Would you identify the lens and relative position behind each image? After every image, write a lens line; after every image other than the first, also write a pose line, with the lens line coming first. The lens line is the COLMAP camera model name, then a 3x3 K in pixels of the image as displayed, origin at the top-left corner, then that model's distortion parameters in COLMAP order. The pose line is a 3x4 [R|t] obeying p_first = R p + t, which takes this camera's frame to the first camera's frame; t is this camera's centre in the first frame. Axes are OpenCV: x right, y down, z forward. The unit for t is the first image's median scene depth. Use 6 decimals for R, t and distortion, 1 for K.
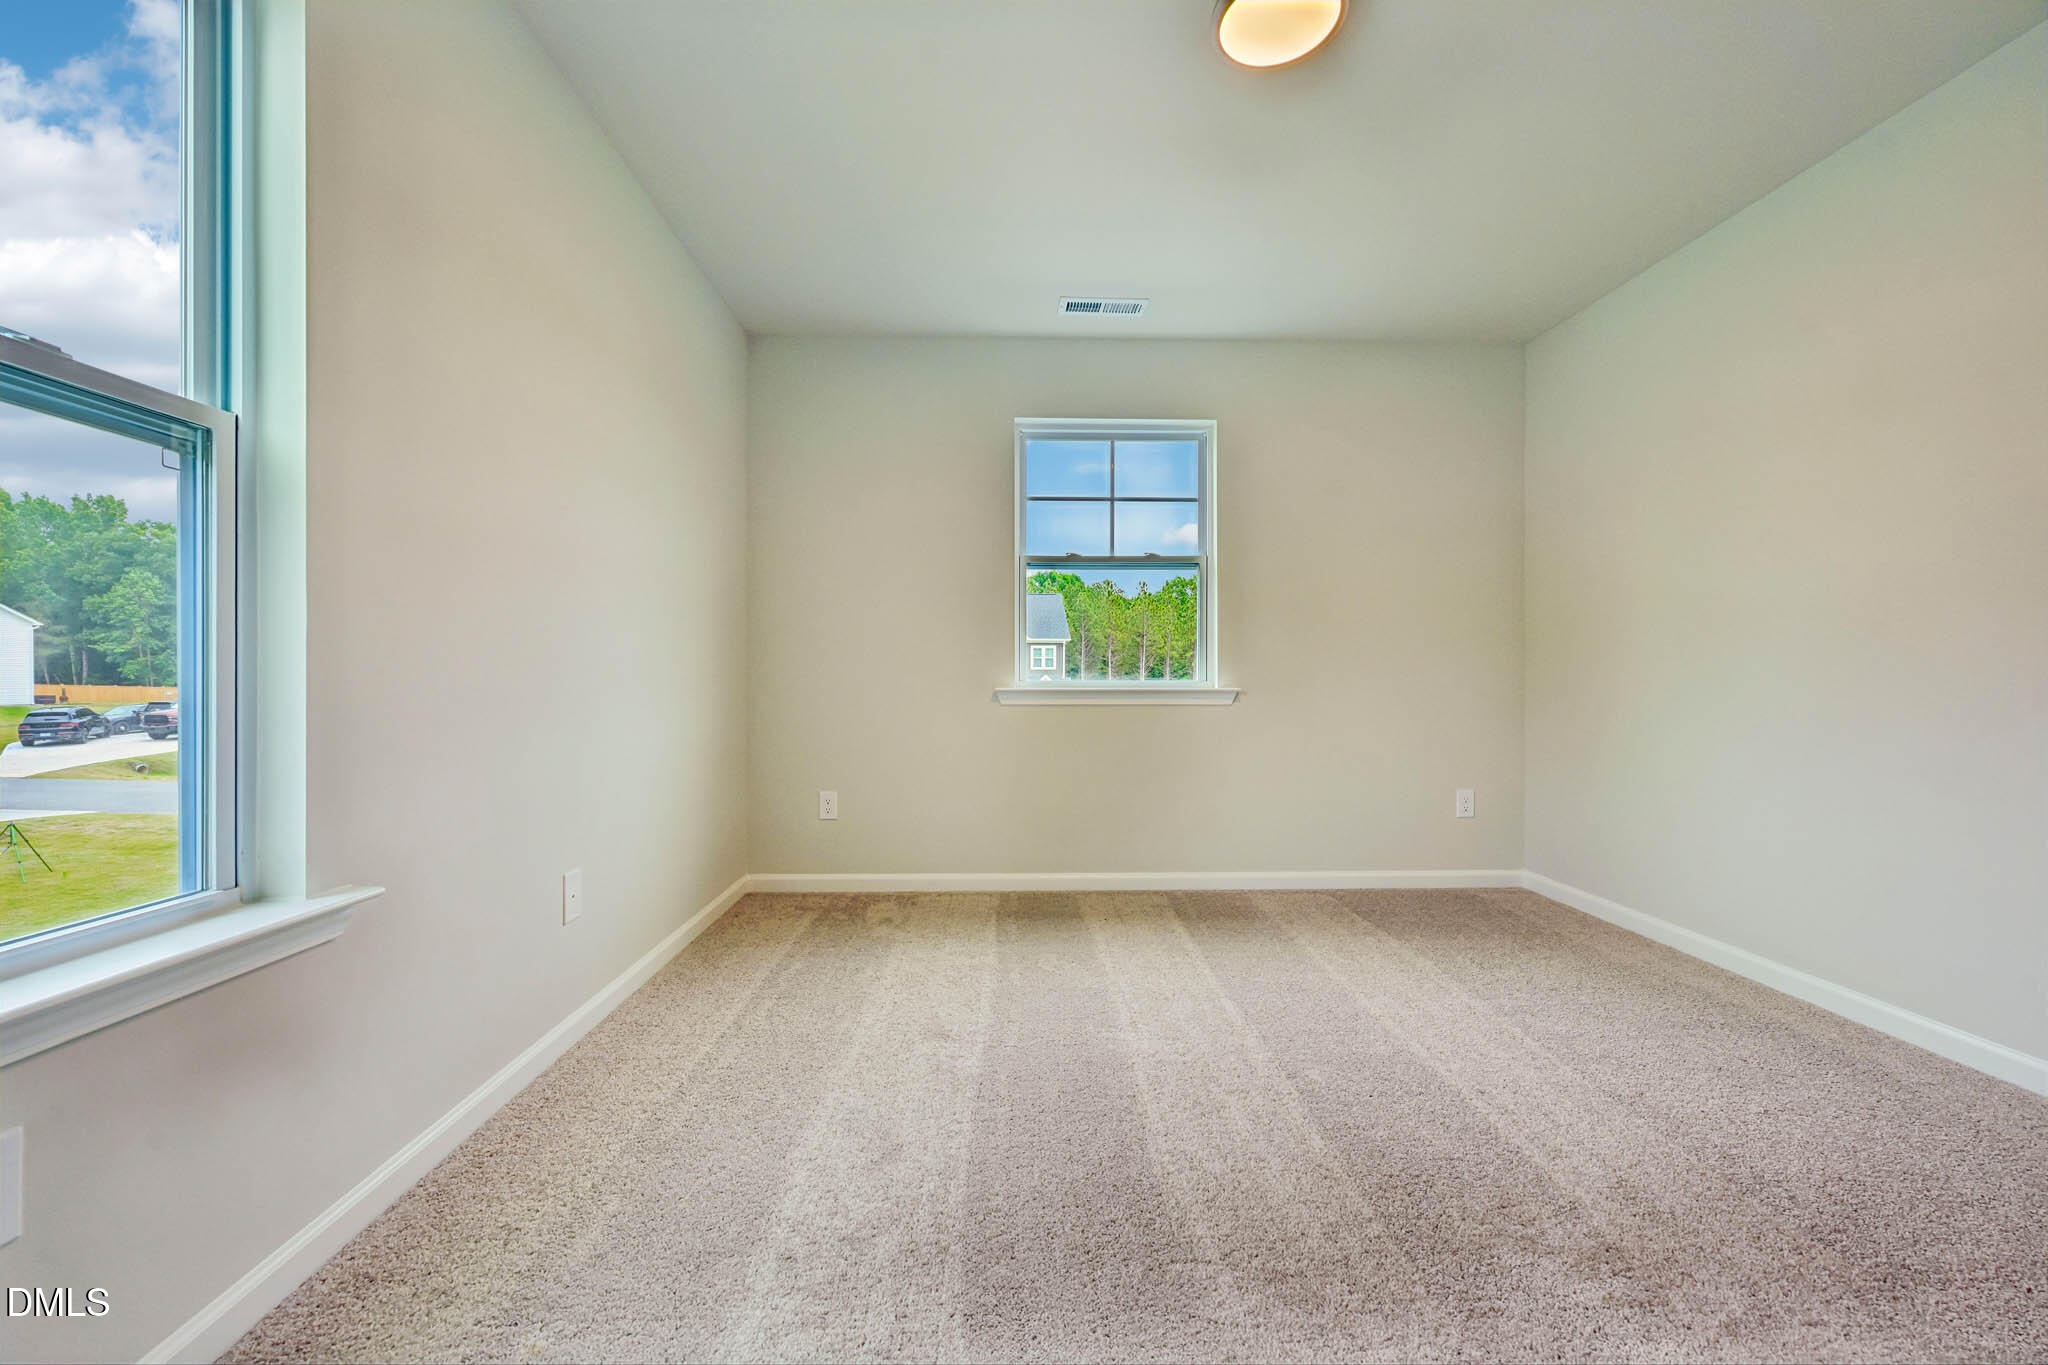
lens RADIAL K [[811.3, 0, 1024.0], [0, 811.3, 682.5], [0, 0, 1]] dist [-0.000987, -0.000159]
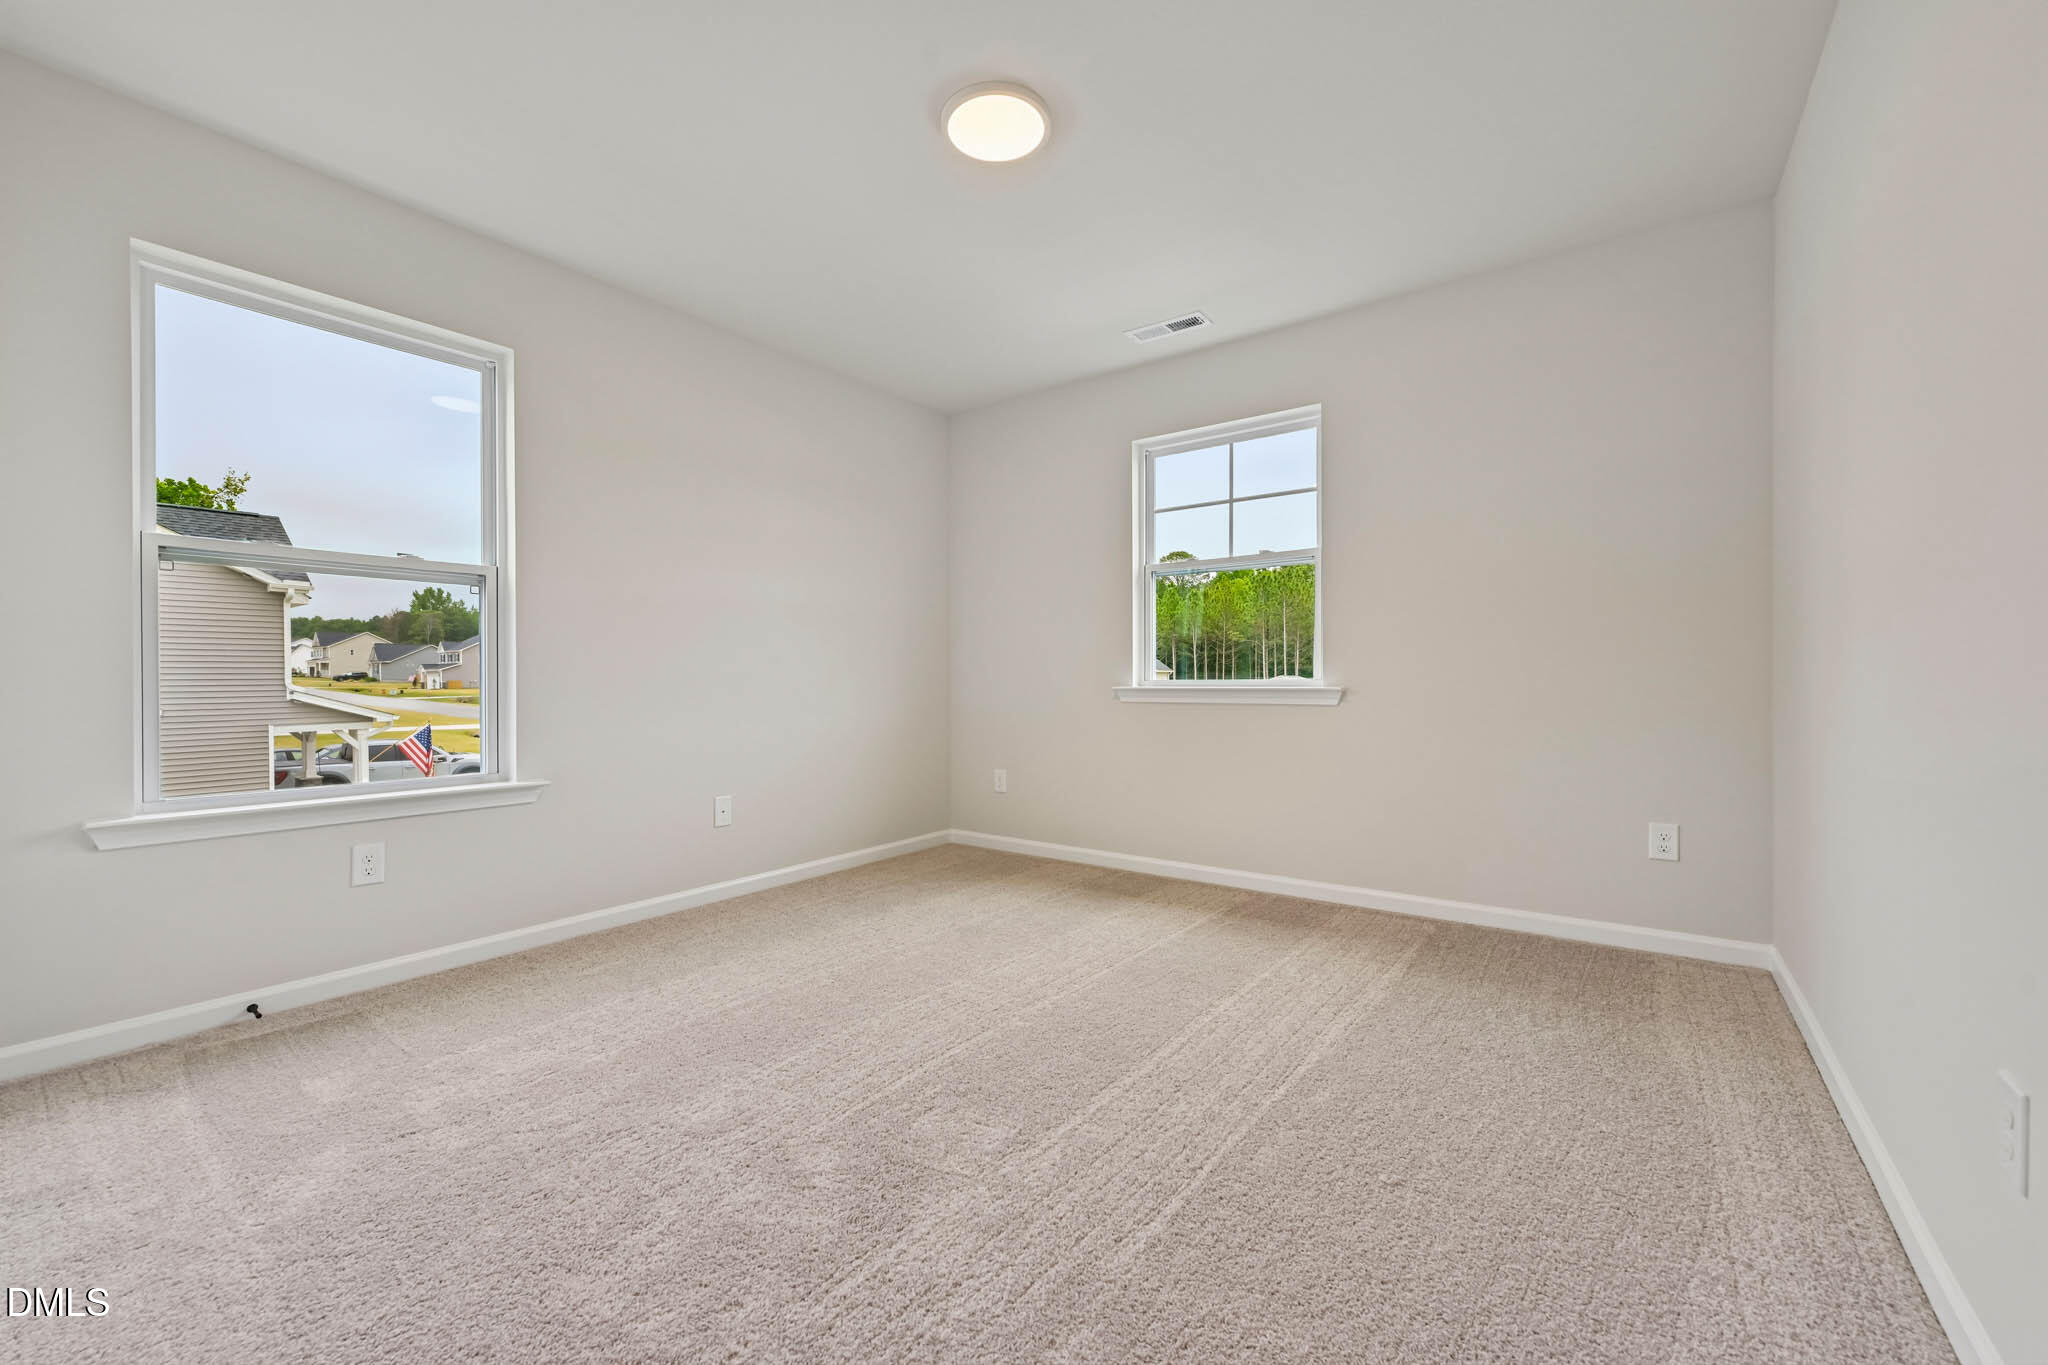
lens RADIAL K [[811.3, 0, 1024.0], [0, 811.3, 682.5], [0, 0, 1]] dist [-0.000987, -0.000159]
pose [[0.785162, -0.002792, -0.619284, 0.556880], [0.000207, 0.999991, -0.004245, 0.005659], [0.619290, 0.003204, 0.785156, 0.047038]]
